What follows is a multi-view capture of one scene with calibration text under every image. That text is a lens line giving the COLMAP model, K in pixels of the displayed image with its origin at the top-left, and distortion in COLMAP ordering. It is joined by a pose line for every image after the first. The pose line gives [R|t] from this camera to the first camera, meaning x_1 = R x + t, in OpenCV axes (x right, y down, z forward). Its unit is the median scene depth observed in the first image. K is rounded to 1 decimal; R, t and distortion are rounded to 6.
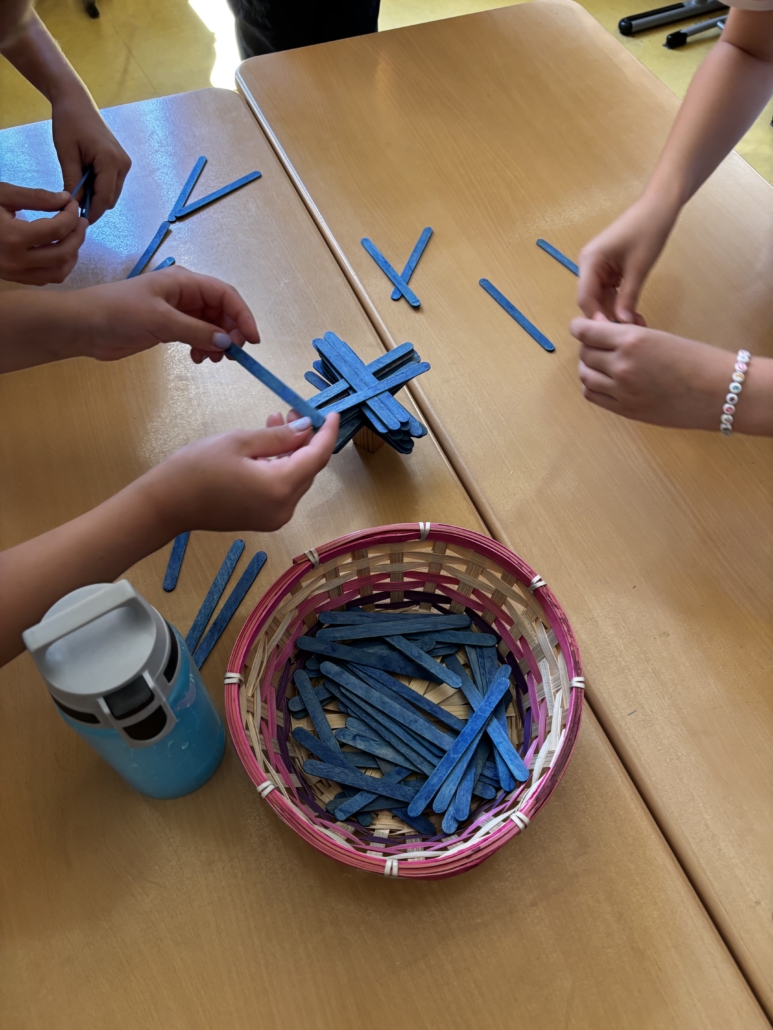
lens RADIAL K [[808.4, 0, 386.1], [0, 808.4, 513.6], [0, 0, 1]] dist [-0.003340, 0.000200]
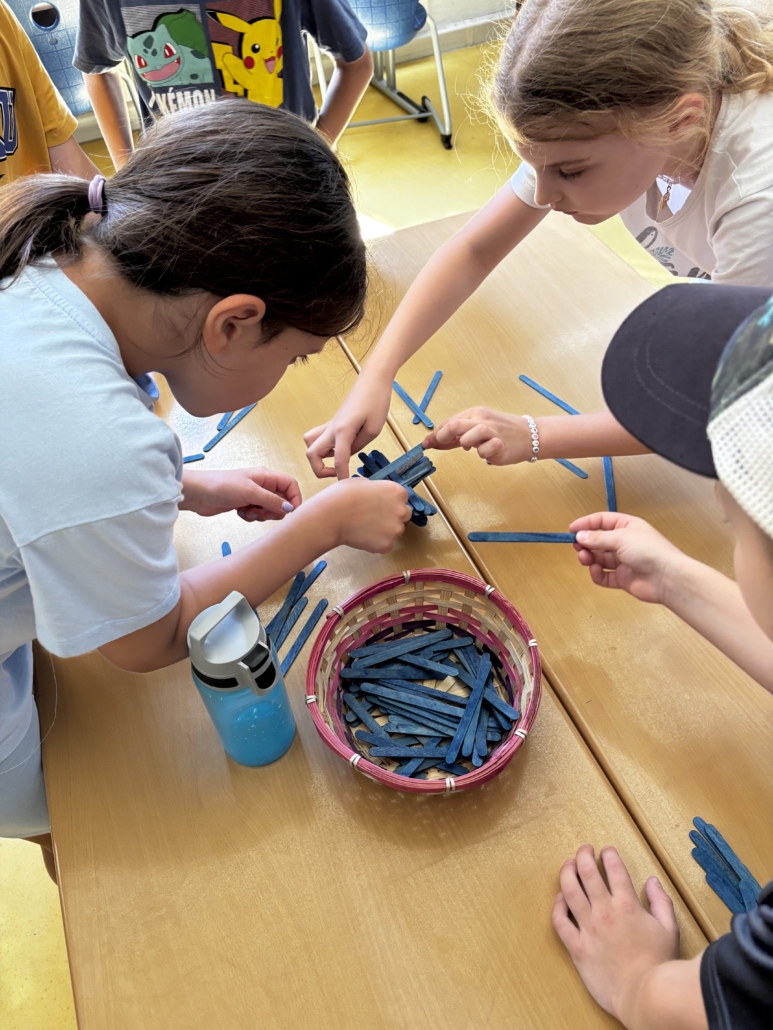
lens RADIAL K [[808.4, 0, 386.9], [0, 808.4, 515.4], [0, 0, 1]] dist [-0.003340, 0.000200]
pose [[0.964492, -0.237897, 0.114716, -0.127793], [0.251239, 0.960366, -0.120730, 0.082012], [-0.081447, 0.145264, 0.986035, -0.452843]]
